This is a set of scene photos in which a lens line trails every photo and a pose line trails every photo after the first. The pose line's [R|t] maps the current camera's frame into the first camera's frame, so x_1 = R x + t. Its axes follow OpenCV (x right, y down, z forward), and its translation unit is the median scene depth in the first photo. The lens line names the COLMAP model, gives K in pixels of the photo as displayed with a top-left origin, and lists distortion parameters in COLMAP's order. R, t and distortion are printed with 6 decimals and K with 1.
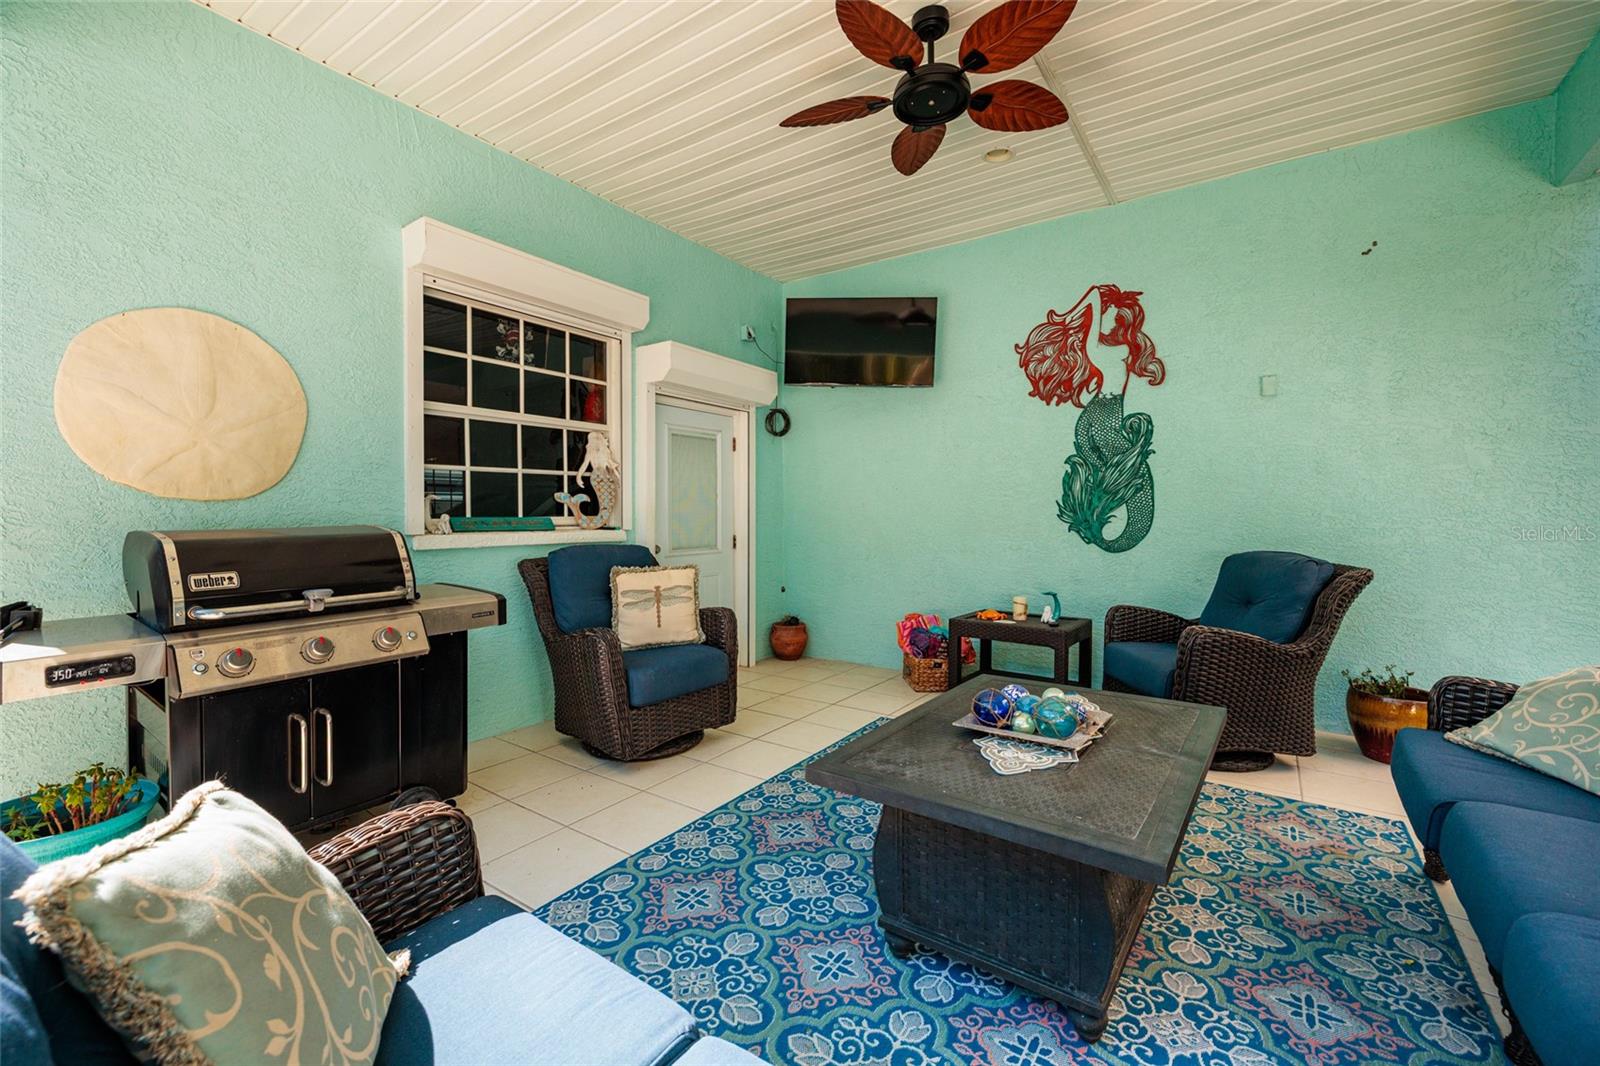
lens RADIAL K [[680.2, 0, 803.4], [0, 680.2, 525.4], [0, 0, 1]] dist [0.000489, 0.000151]
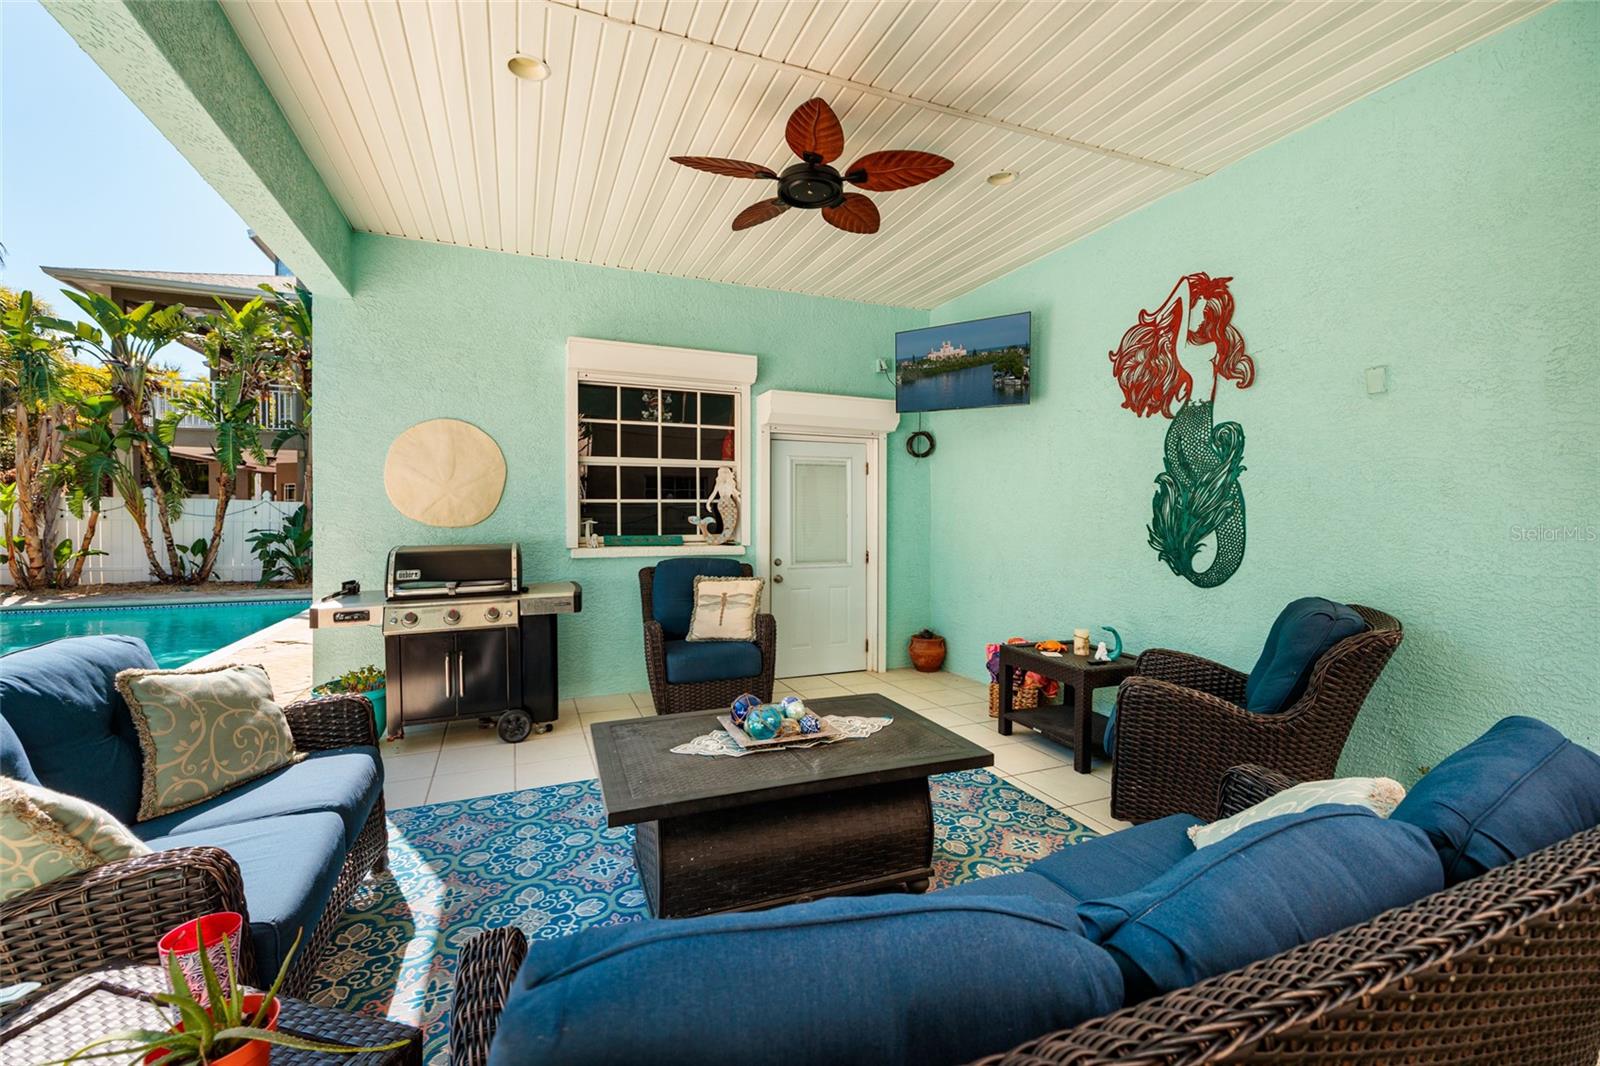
lens RADIAL K [[694.9, 0, 800.5], [0, 694.9, 522.9], [0, 0, 1]] dist [-0.000008, 0.000956]
pose [[0.836558, 0.008629, -0.547810, 0.529349], [-0.012052, 0.999924, -0.002654, -0.033394], [0.547746, 0.008823, 0.836598, 0.000528]]
